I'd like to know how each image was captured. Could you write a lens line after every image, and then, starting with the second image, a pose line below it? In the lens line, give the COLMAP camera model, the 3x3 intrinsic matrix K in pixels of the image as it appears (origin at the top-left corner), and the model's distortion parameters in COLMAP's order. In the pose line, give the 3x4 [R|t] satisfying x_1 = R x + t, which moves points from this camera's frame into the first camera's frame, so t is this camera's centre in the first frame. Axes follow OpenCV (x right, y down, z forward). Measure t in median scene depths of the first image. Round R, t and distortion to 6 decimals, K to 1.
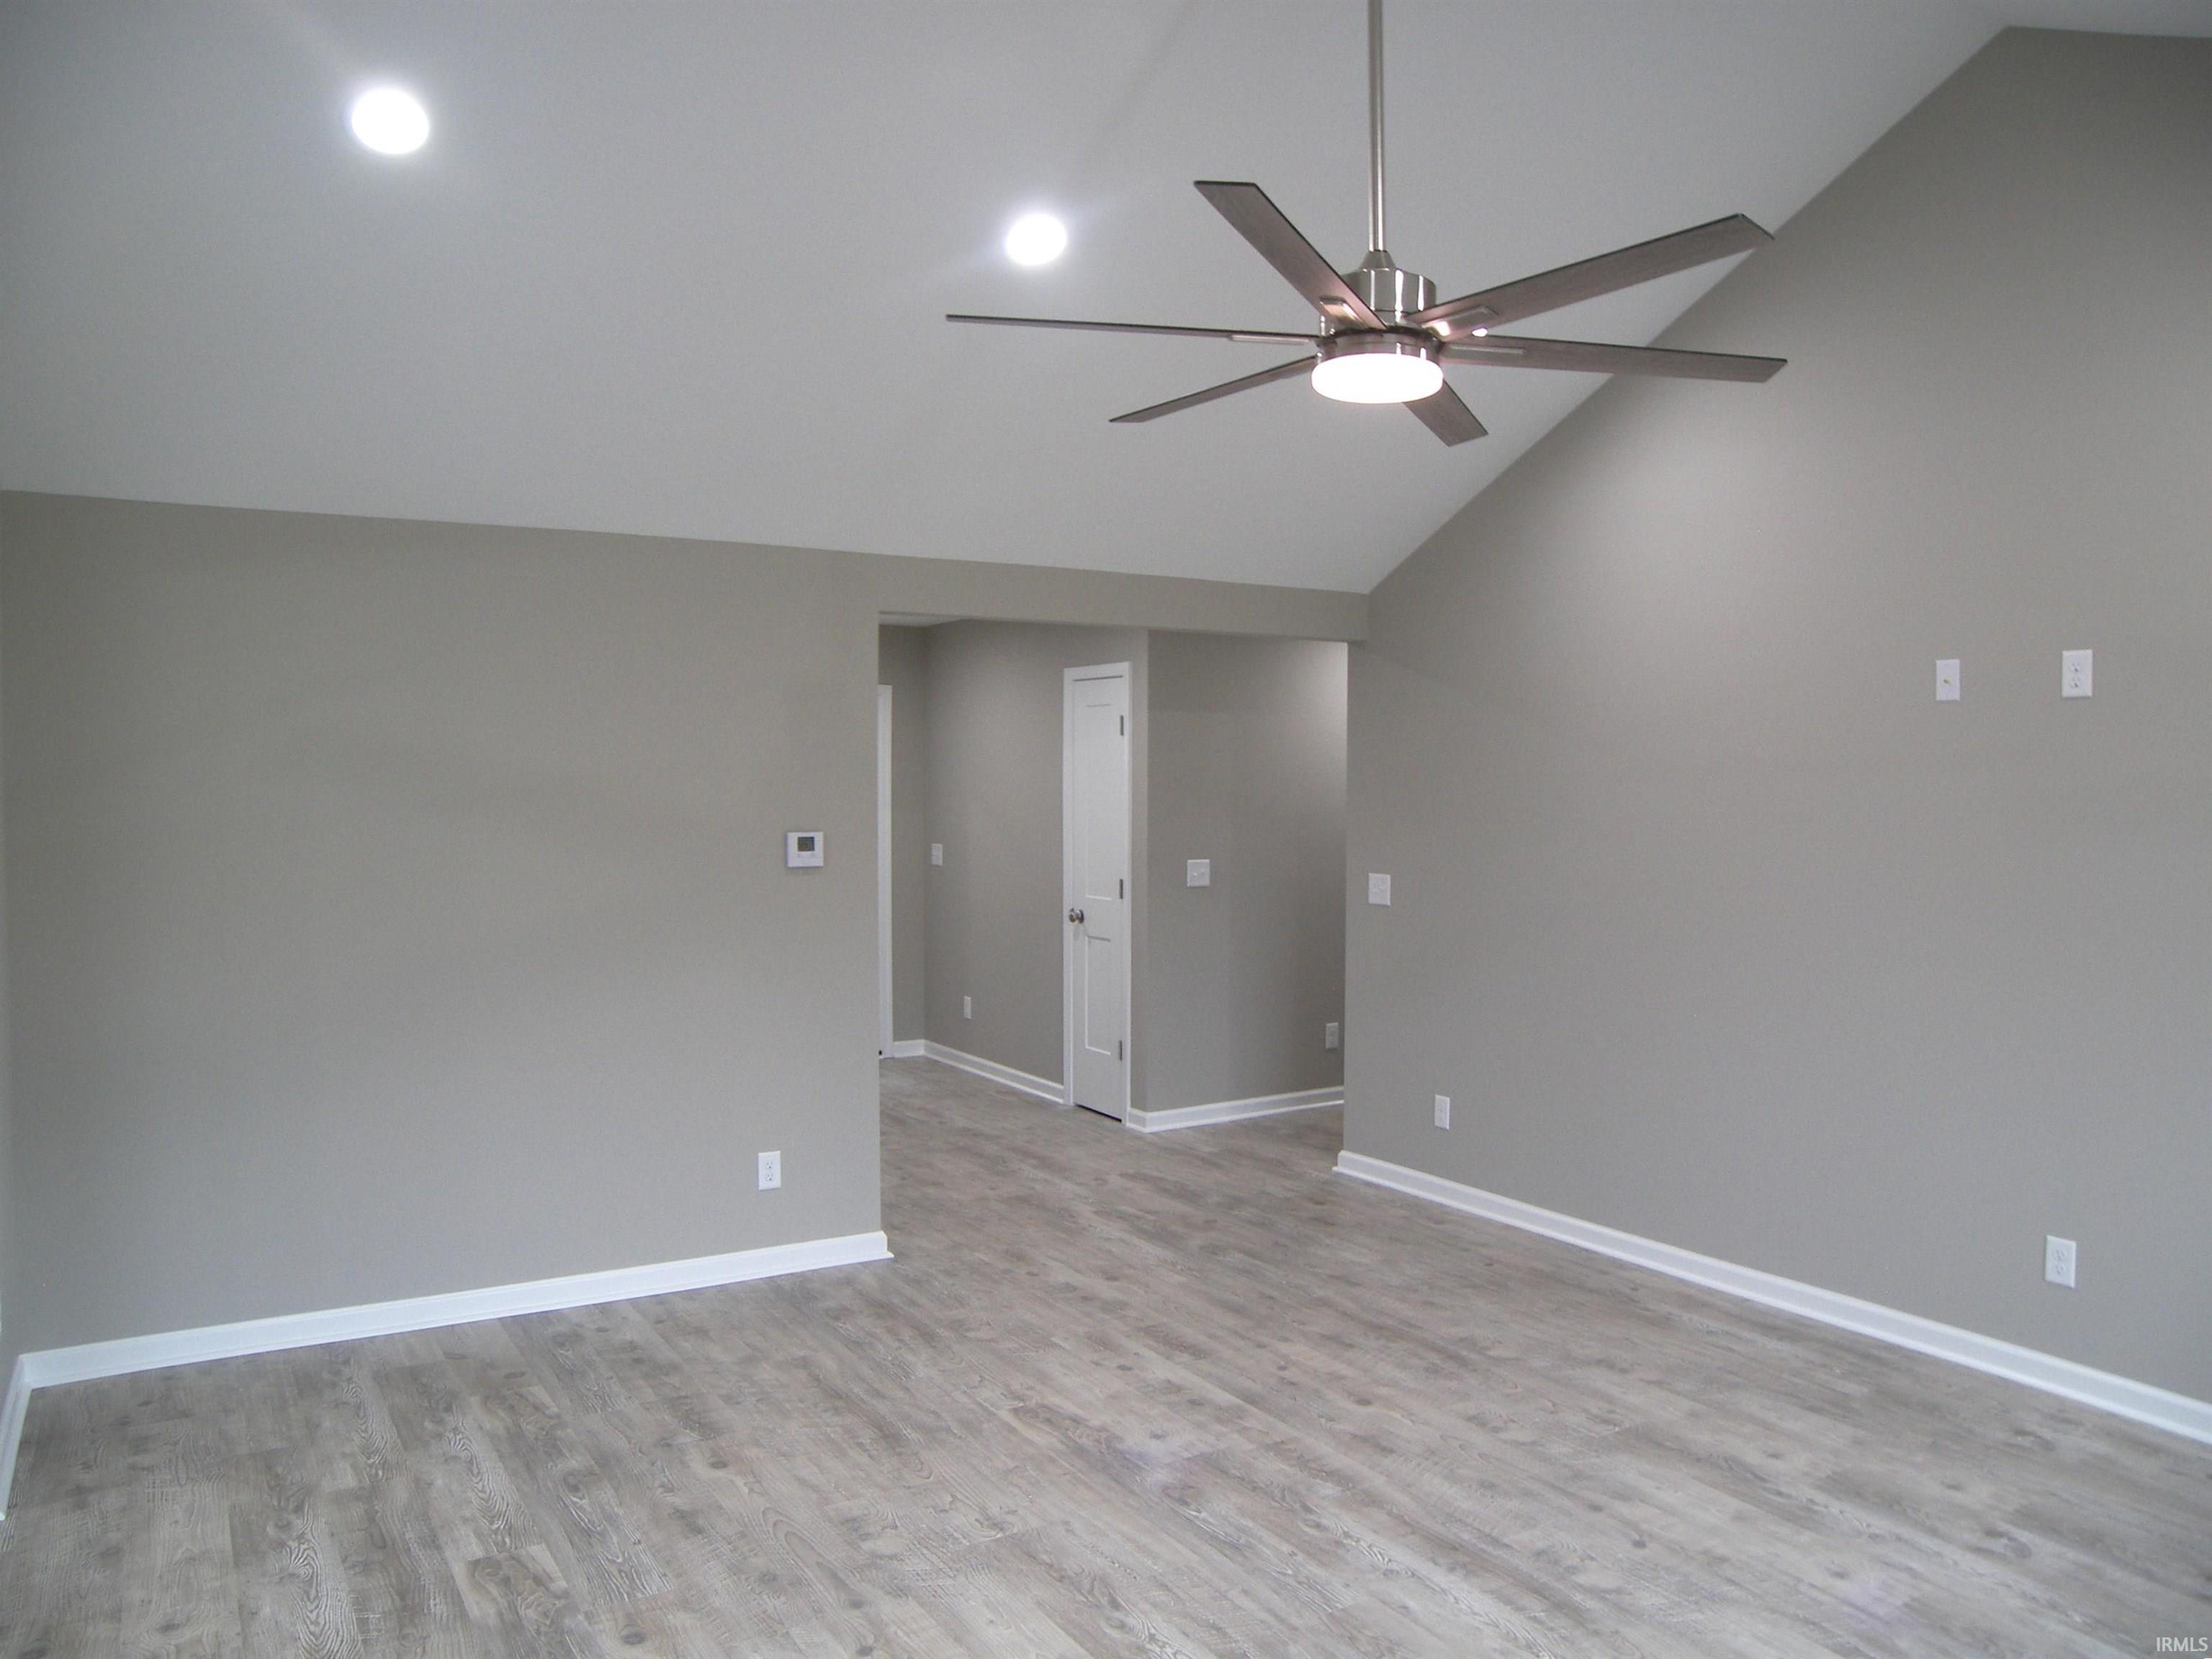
lens RADIAL K [[1559.4, 0, 1092.1], [0, 1559.4, 842.0], [0, 0, 1]] dist [-0.152977, 0.102596]
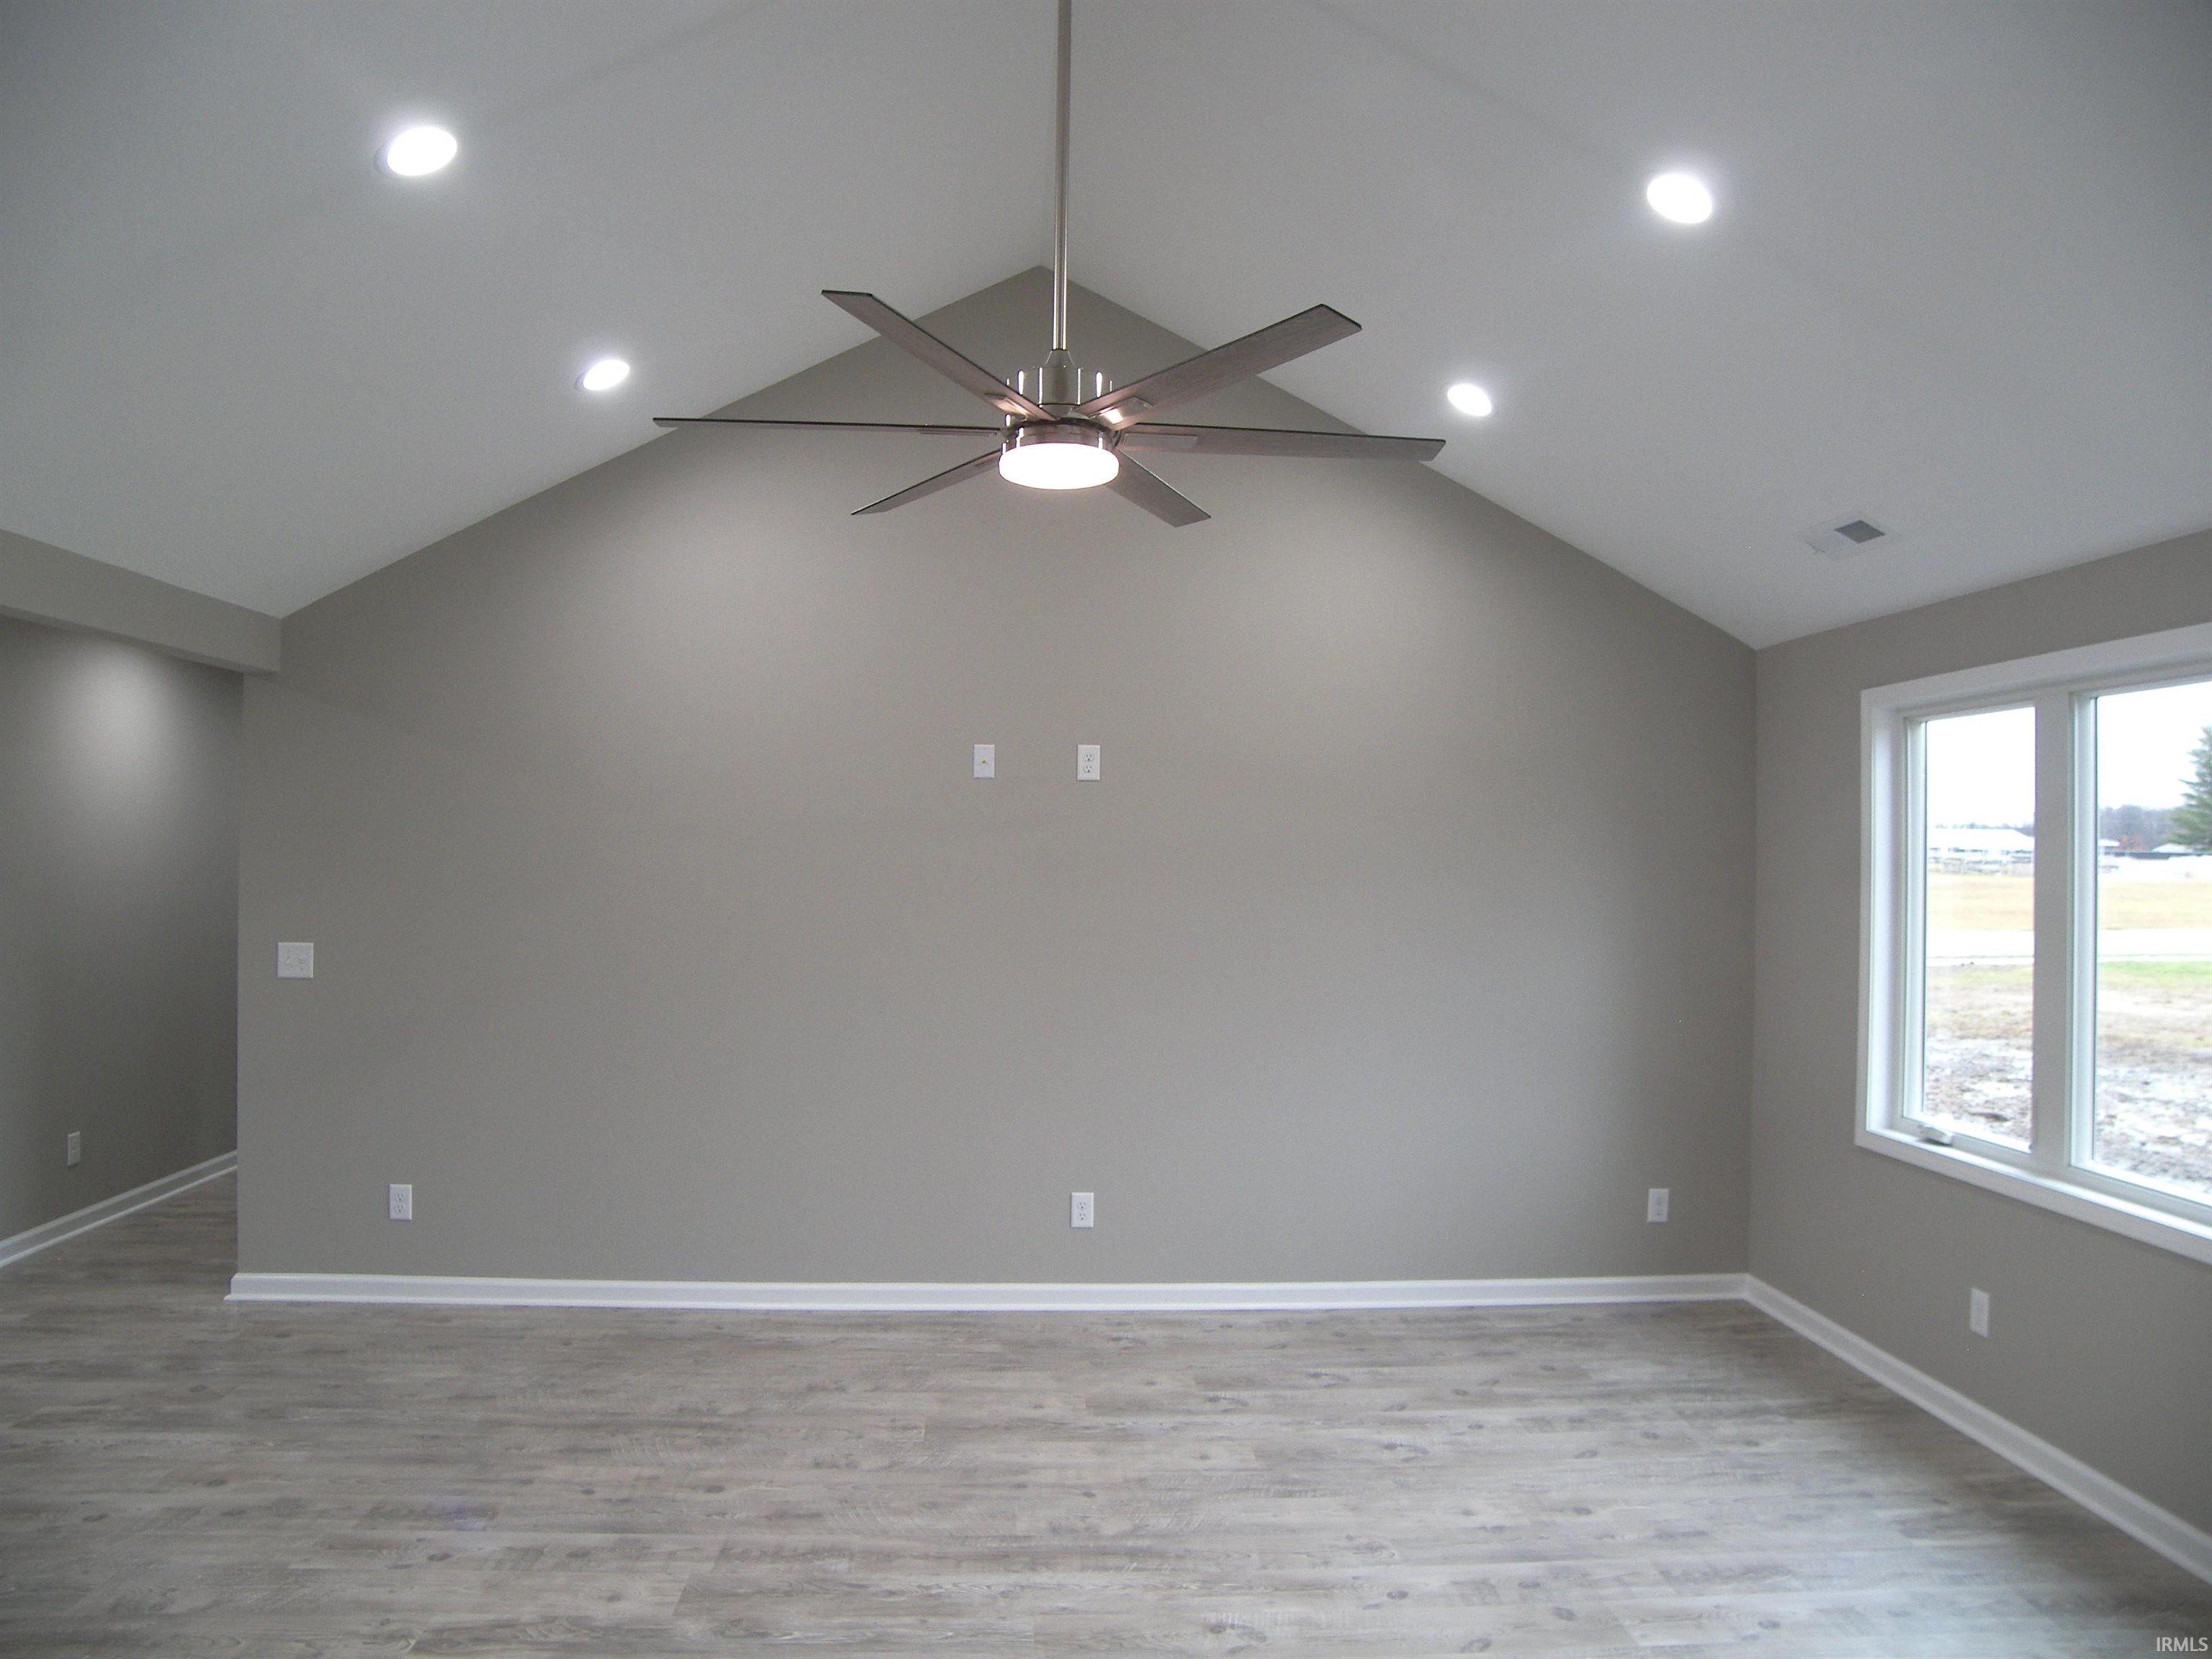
lens RADIAL K [[1559.4, 0, 1092.1], [0, 1559.4, 842.0], [0, 0, 1]] dist [-0.152977, 0.102596]
pose [[0.476812, 0.009166, 0.878957, -0.538171], [0.023077, 0.999470, -0.022942, -0.006865], [-0.878702, 0.031223, 0.476348, 0.336286]]
